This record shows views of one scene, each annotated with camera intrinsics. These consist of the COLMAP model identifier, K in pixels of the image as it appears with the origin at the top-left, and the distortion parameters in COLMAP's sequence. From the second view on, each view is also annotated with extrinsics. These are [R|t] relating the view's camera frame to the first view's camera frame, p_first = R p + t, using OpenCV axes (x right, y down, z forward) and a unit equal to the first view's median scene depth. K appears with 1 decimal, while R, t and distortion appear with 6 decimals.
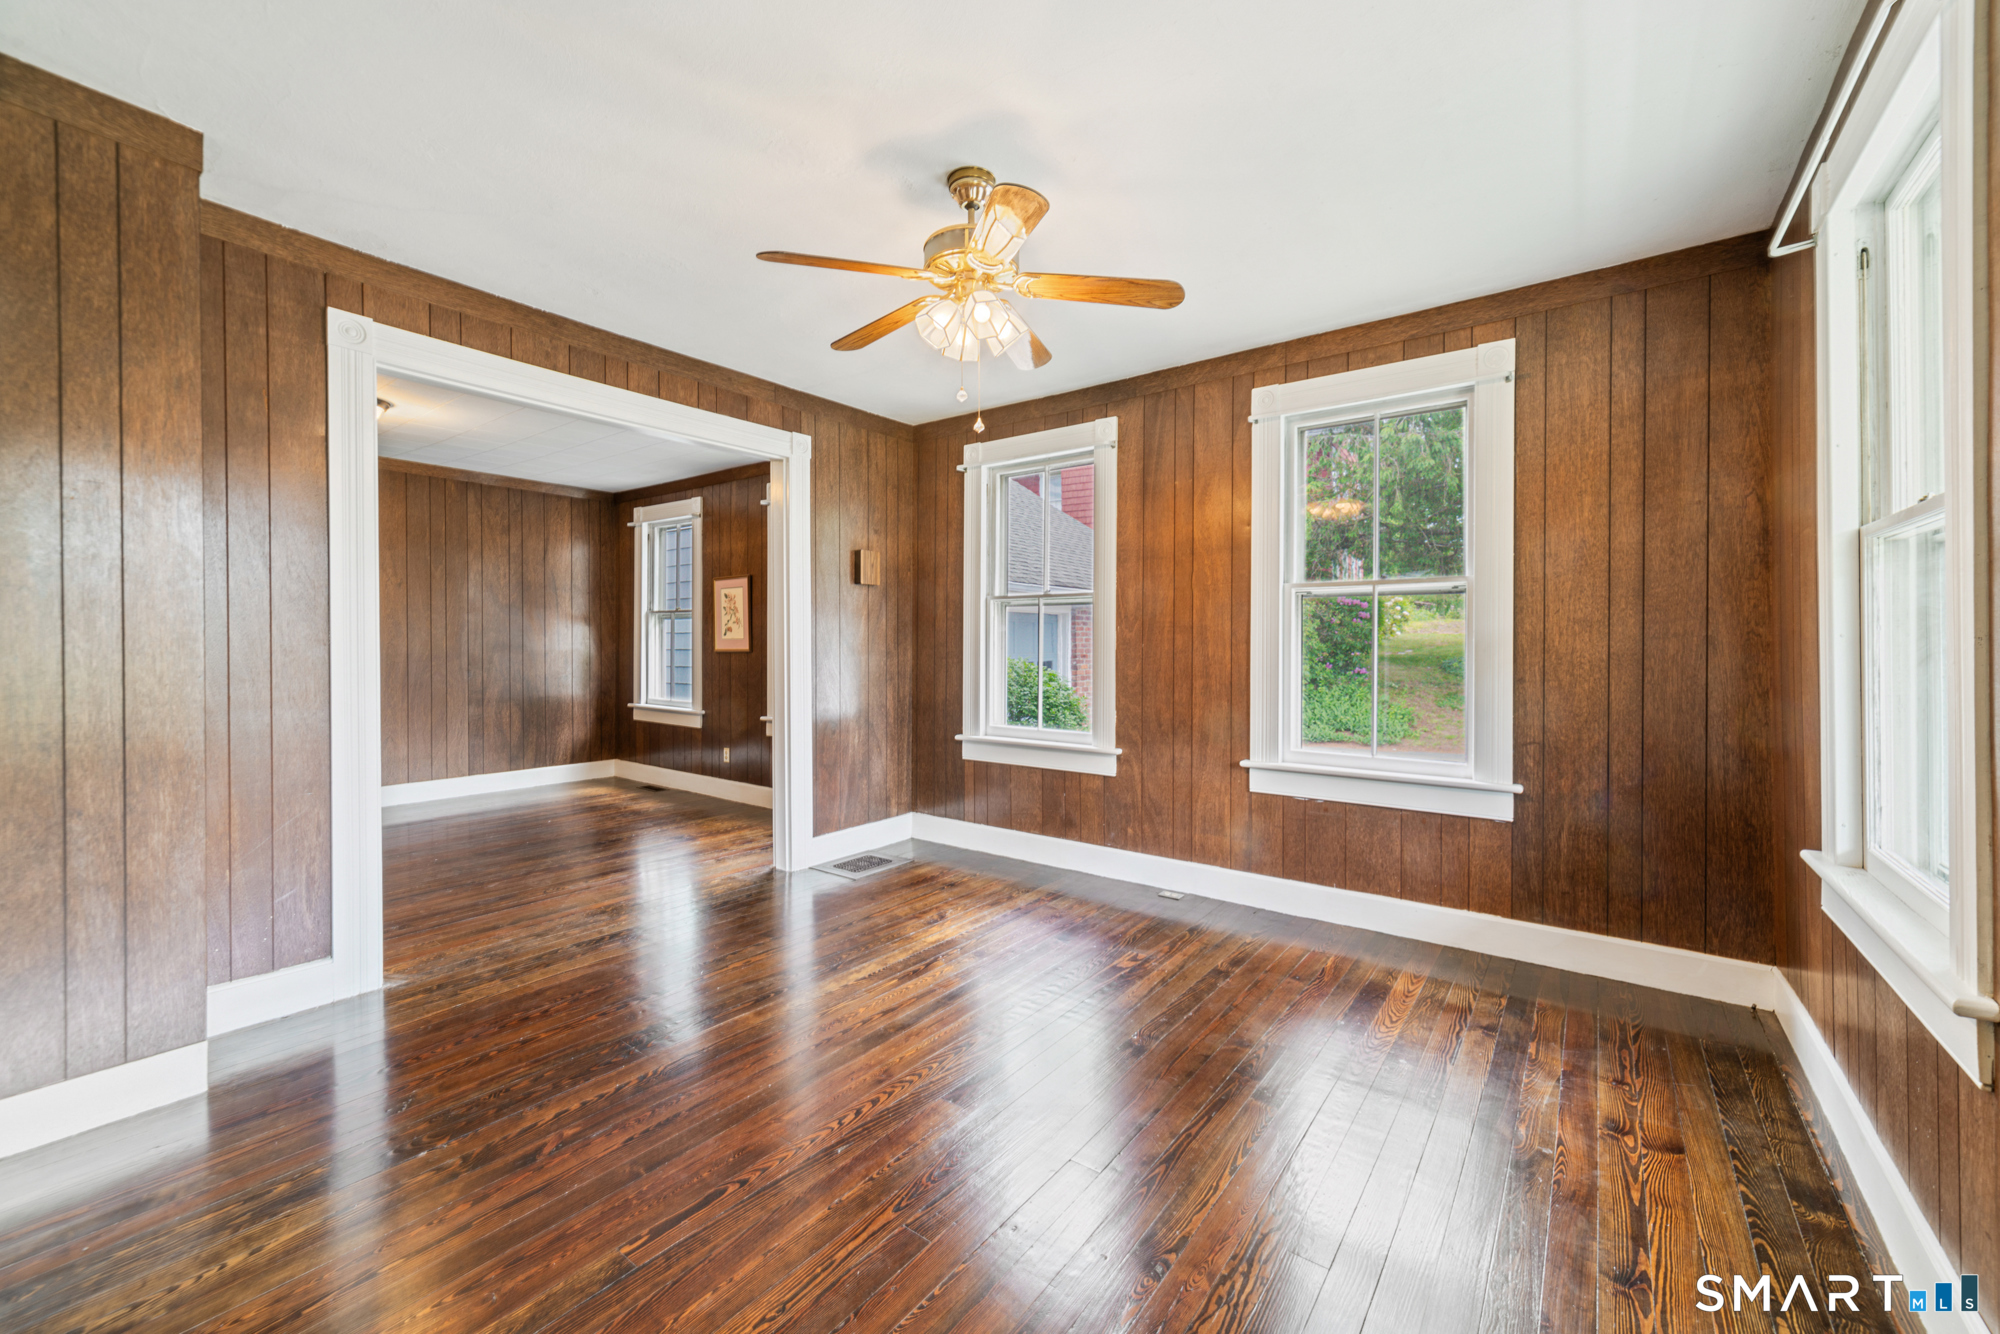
lens RADIAL K [[764.1, 0, 1007.0], [0, 764.1, 652.3], [0, 0, 1]] dist [0.000979, 0.000032]
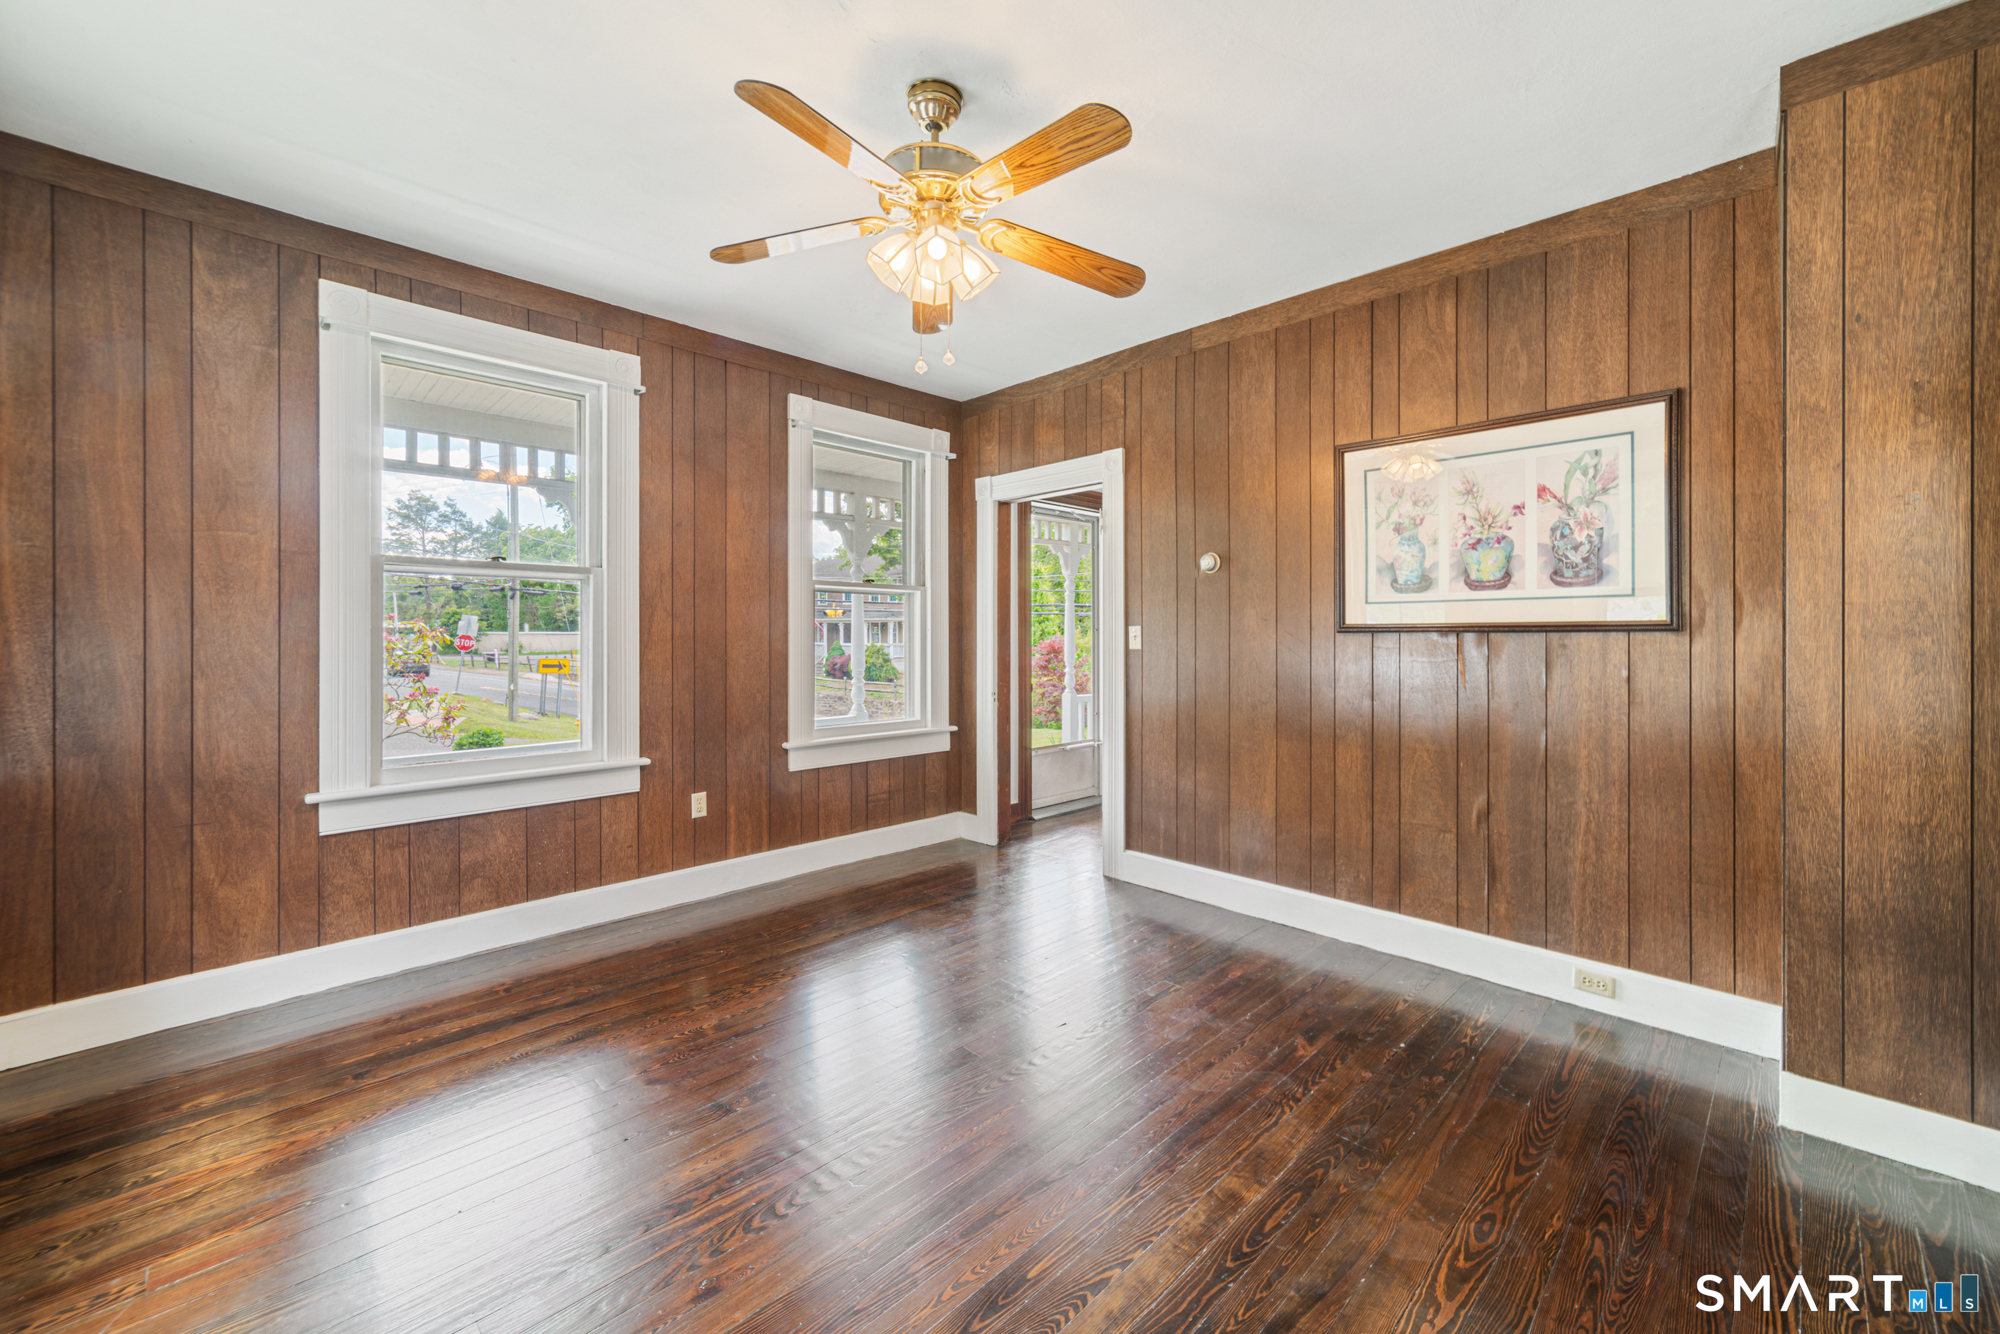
lens RADIAL K [[804.7, 0, 1000.0], [0, 804.7, 667.0], [0, 0, 1]] dist [-0.002324, -0.000108]
pose [[0.142970, -0.039604, 0.988934, -0.709762], [0.006362, 0.999215, 0.039096, -0.006471], [-0.989707, 0.000702, 0.143109, 0.516000]]
